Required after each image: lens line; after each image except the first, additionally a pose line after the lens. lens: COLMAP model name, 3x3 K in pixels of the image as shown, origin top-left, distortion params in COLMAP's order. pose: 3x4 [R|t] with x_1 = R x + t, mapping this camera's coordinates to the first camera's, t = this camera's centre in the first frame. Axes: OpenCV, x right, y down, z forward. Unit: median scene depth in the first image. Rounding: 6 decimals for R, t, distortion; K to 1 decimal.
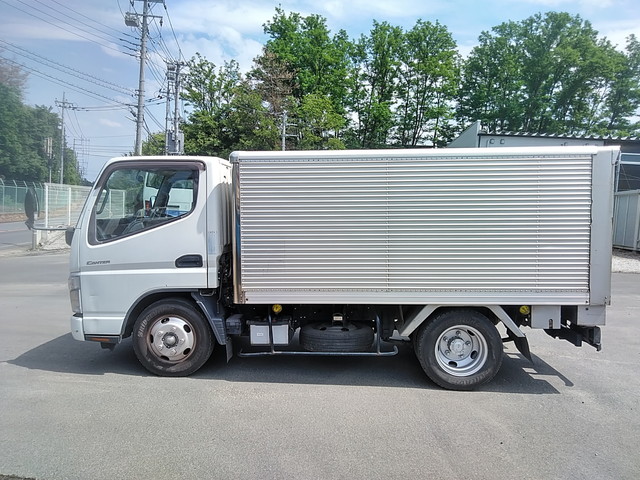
lens RADIAL K [[491.2, 0, 320.0], [0, 491.2, 240.0], [0, 0, 1]] dist [0.003612, 0.002612]
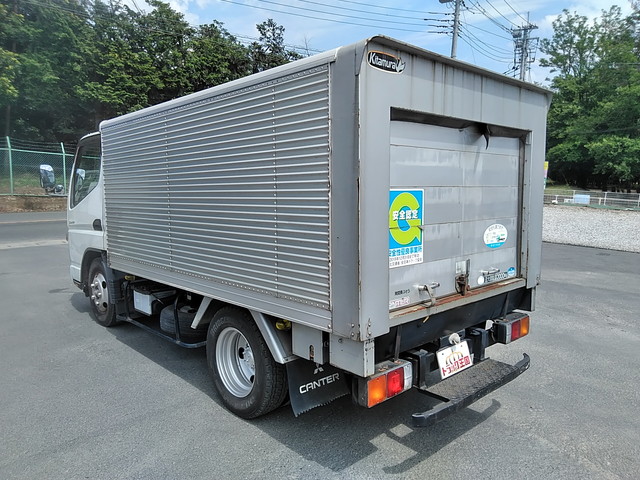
lens RADIAL K [[489.6, 0, 320.0], [0, 489.6, 240.0], [0, 0, 1]] dist [-0.052363, 0.096989]
pose [[0.712787, 0.072733, -0.697599, 0.778067], [-0.040148, 0.997209, 0.062949, -0.014619], [0.700230, -0.016862, 0.713718, 0.489074]]
